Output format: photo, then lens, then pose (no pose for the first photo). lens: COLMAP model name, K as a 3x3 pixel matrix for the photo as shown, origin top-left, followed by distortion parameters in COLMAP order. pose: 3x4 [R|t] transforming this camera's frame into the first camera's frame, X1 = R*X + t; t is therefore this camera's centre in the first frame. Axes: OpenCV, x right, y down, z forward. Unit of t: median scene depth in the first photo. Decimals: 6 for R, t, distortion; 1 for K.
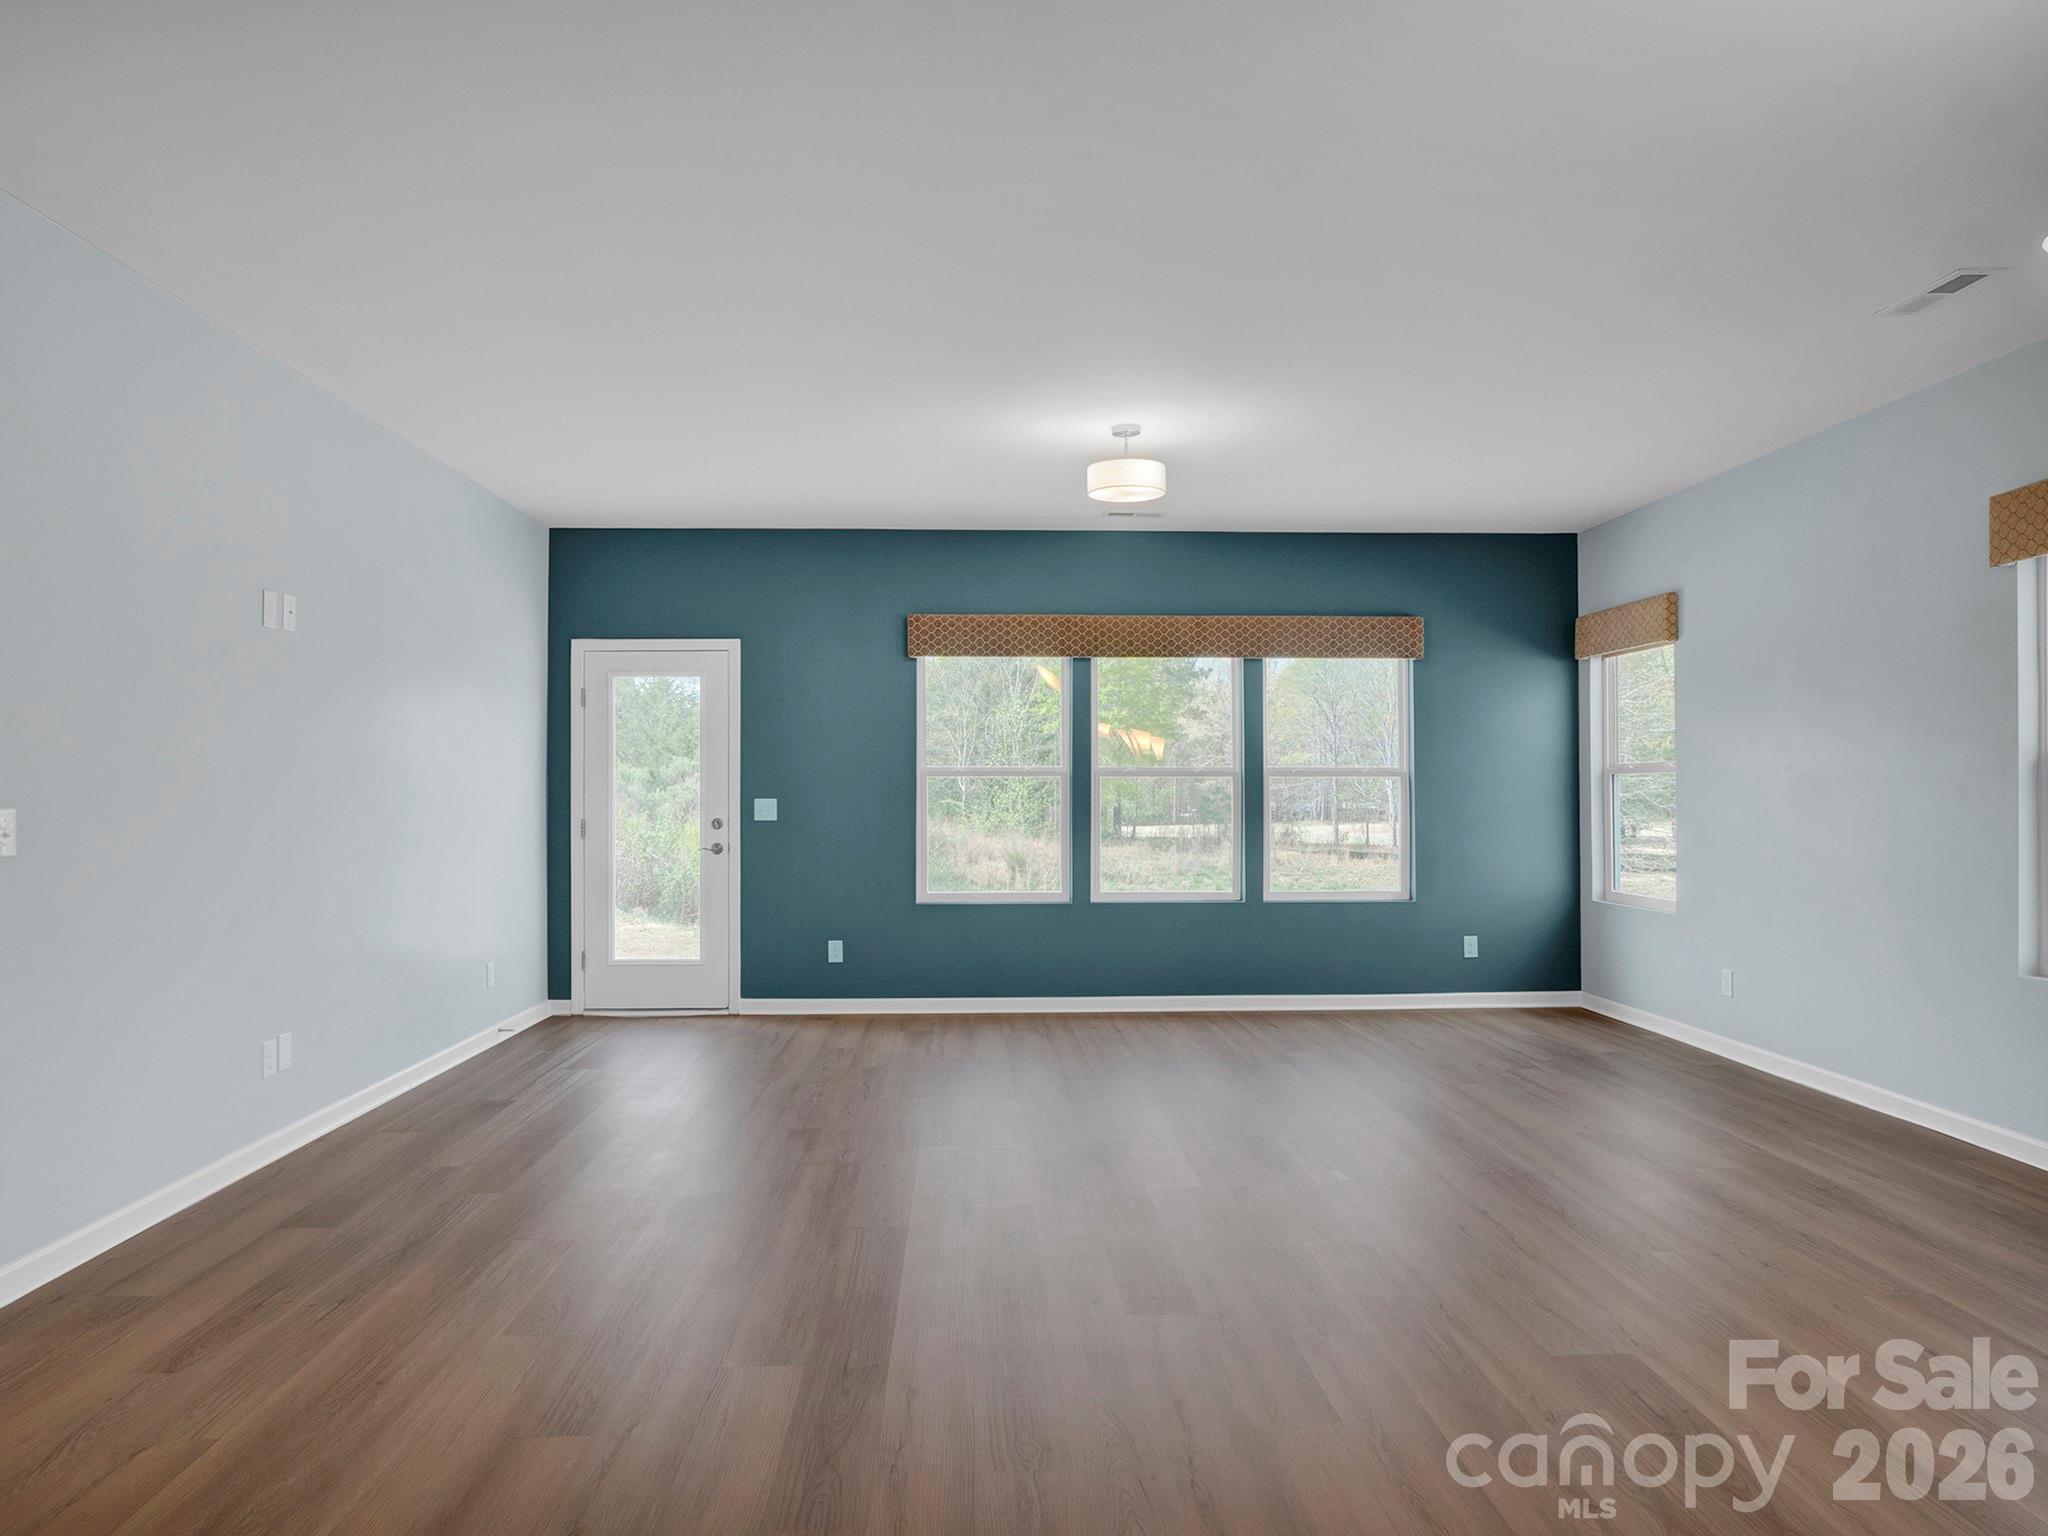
lens RADIAL K [[1293.6, 0, 1031.3], [0, 1293.6, 775.6], [0, 0, 1]] dist [-0.018552, 0.002214]
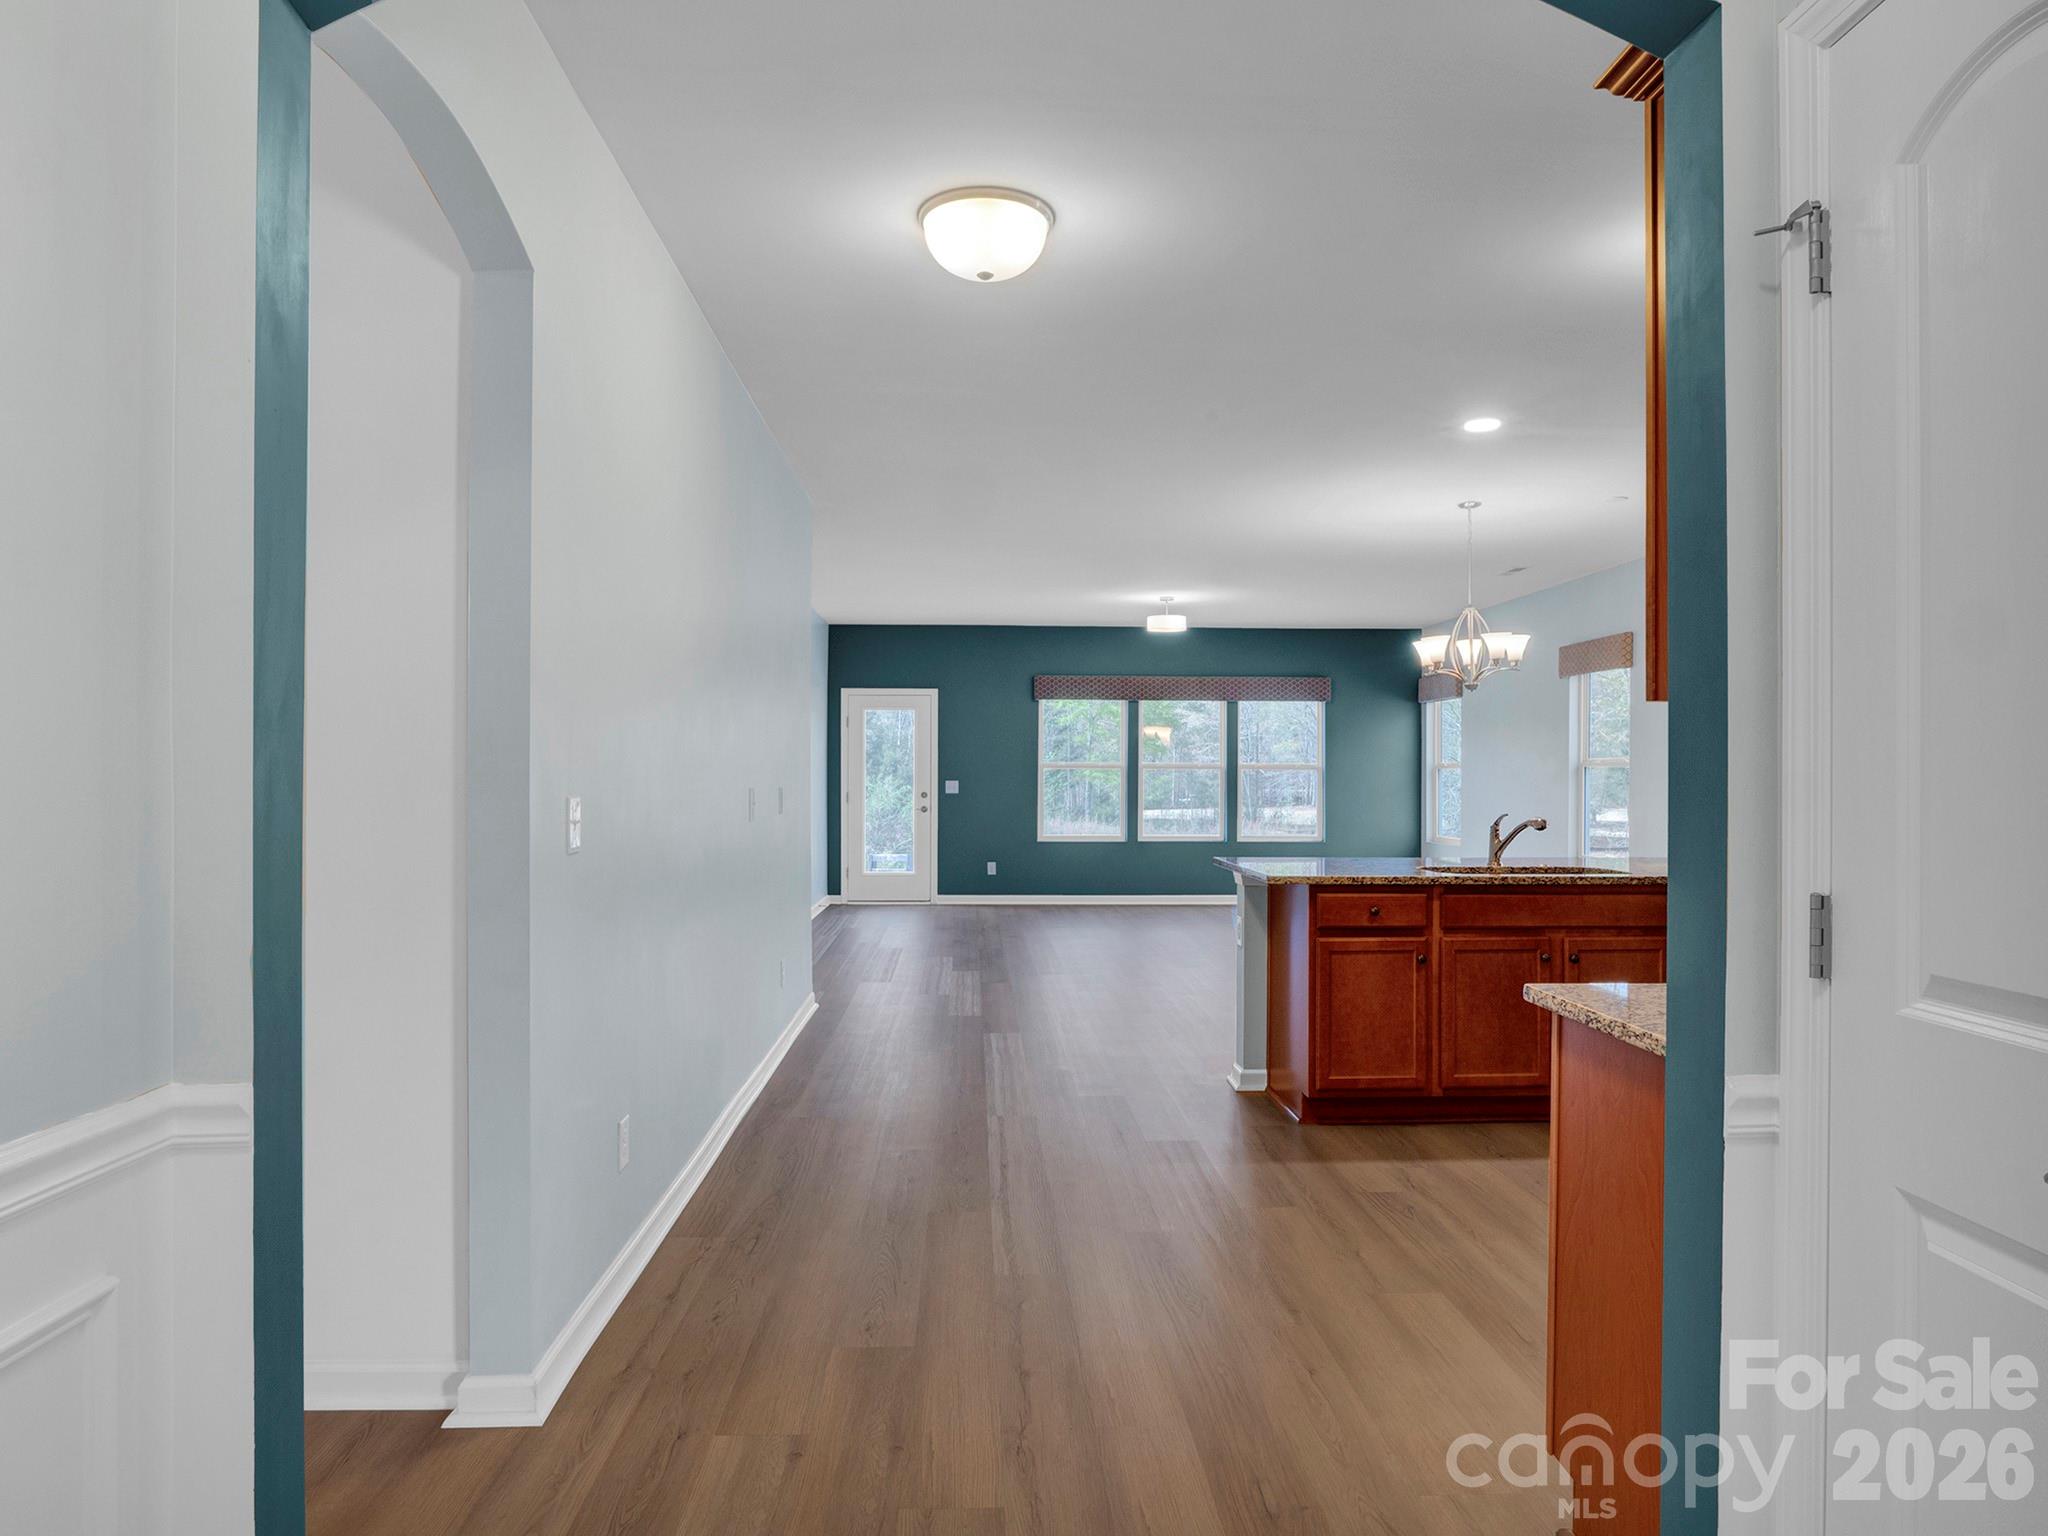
lens RADIAL K [[1318.7, 0, 1024.0], [0, 1318.7, 768.0], [0, 0, 1]] dist [-0.029287, 0.000351]
pose [[0.999986, 0.005281, -0.000912, -0.106849], [-0.005276, 0.999970, 0.005747, -0.009958], [0.000942, -0.005742, 0.999983, -0.774851]]
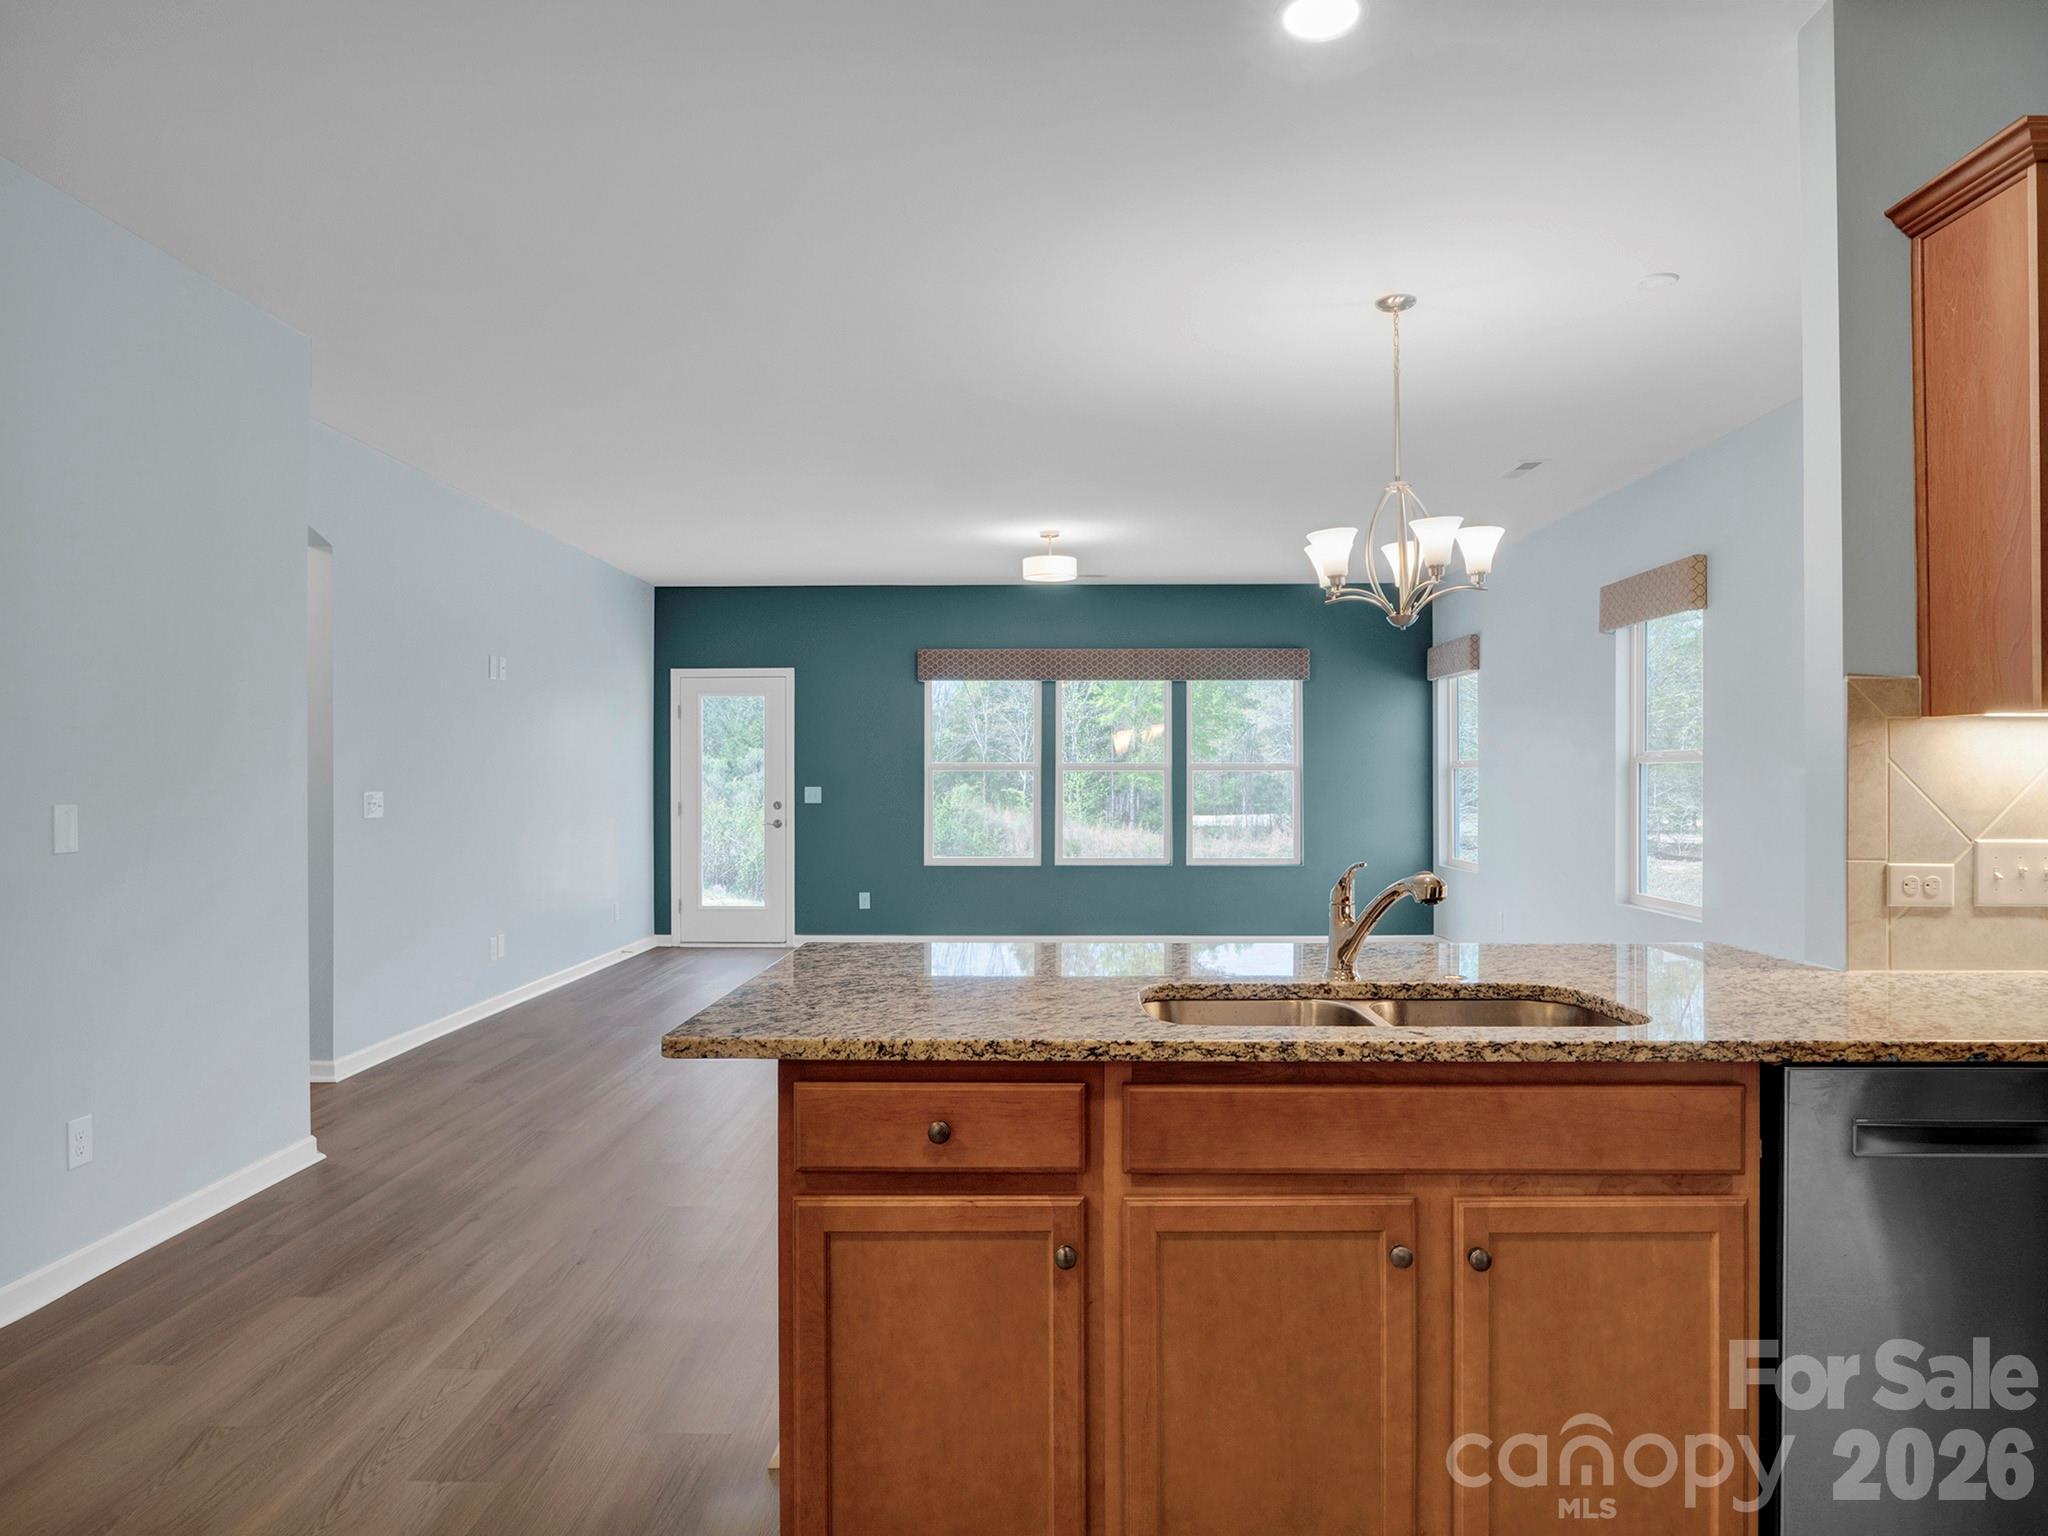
lens RADIAL K [[1323.3, 0, 1038.5], [0, 1323.3, 773.5], [0, 0, 1]] dist [-0.020887, 0.002580]
pose [[0.998440, 0.000421, -0.055827, 0.105263], [-0.000046, 0.999977, 0.006720, -0.005256], [0.055829, -0.006707, 0.998418, -0.359459]]
